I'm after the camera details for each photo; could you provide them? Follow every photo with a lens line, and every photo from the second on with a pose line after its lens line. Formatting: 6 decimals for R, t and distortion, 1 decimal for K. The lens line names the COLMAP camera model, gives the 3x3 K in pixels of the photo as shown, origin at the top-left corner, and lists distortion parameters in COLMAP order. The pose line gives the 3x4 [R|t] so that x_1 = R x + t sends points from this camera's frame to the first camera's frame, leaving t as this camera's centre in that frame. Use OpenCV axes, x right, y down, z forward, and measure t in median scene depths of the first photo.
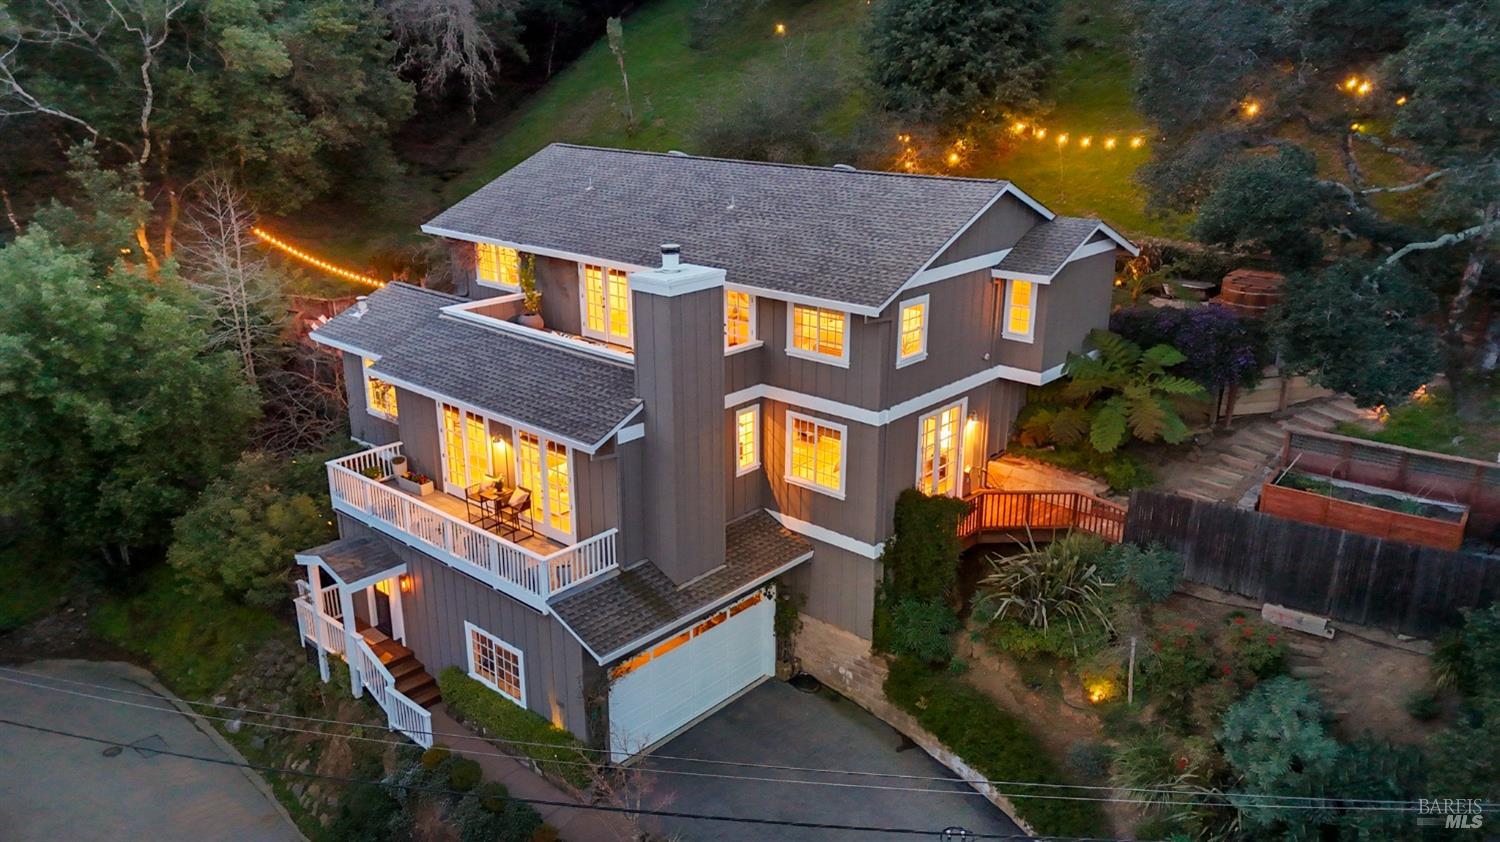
lens RADIAL K [[1081.9, 0, 750.0], [0, 1081.9, 421.0], [0, 0, 1]] dist [0.024277, -0.004920]
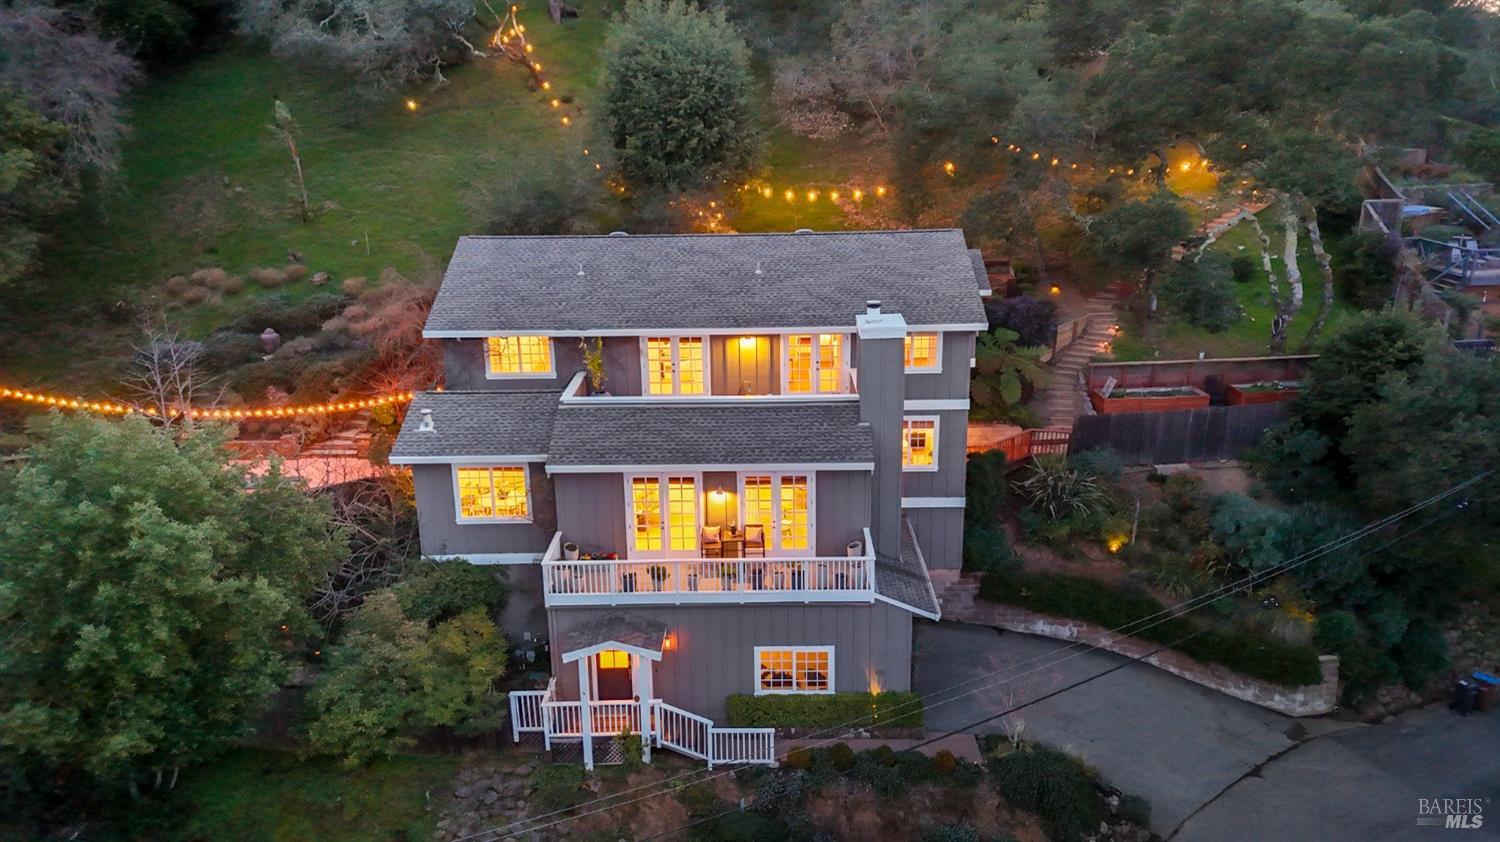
lens RADIAL K [[1081.9, 0, 750.0], [0, 1081.9, 421.0], [0, 0, 1]] dist [0.024277, -0.004920]
pose [[0.757254, -0.205426, 0.619973, -0.904817], [0.225449, 0.973117, 0.047069, -0.102874], [-0.612976, 0.104129, 0.783210, 0.072667]]
